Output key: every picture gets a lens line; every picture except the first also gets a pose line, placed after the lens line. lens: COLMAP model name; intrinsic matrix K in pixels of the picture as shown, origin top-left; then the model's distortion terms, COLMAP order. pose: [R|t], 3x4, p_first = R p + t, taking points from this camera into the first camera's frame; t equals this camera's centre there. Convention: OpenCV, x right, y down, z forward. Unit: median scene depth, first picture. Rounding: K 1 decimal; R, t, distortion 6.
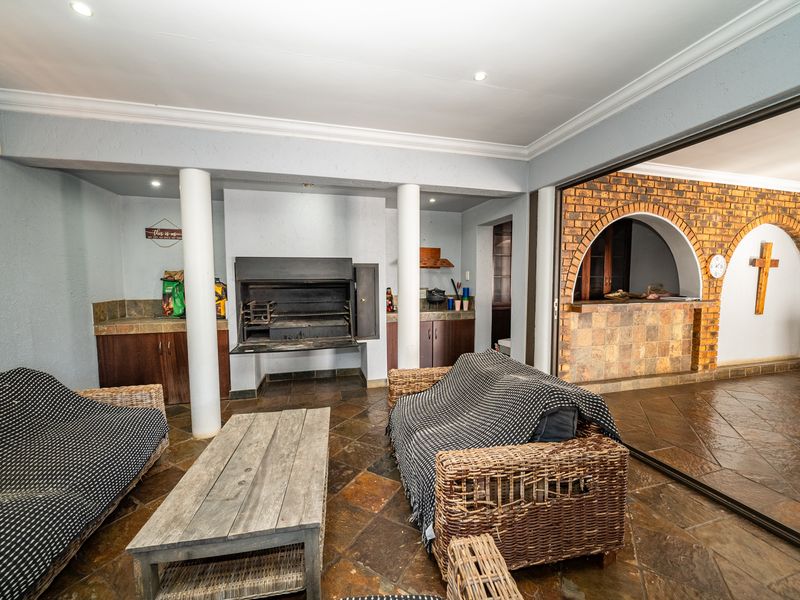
lens RADIAL K [[322.8, 0, 400.0], [0, 322.8, 300.0], [0, 0, 1]] dist [0.000420, -0.000044]
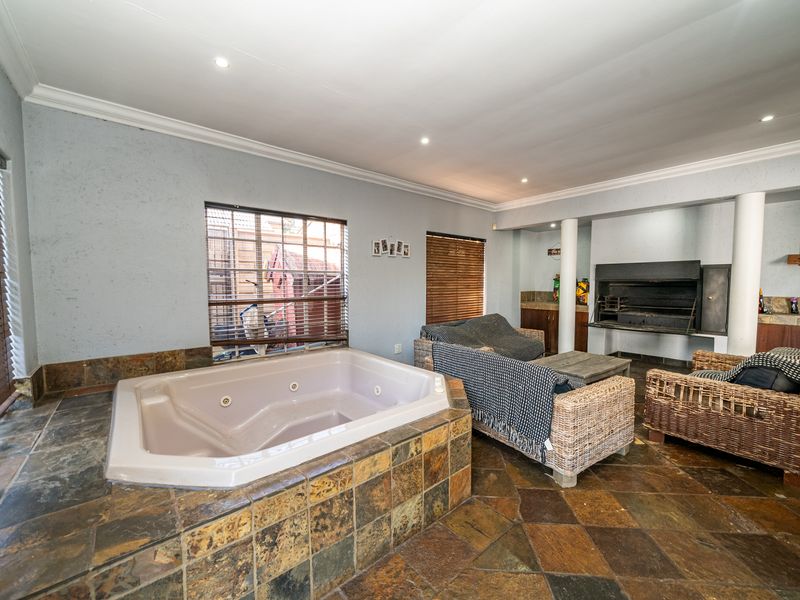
lens RADIAL K [[322.8, 0, 400.0], [0, 322.8, 300.0], [0, 0, 1]] dist [0.000420, -0.000044]
pose [[0.432110, 0.054794, -0.900155, 0.455256], [-0.057219, 0.997807, 0.033271, 0.034061], [0.900004, 0.037130, 0.434298, -0.465601]]
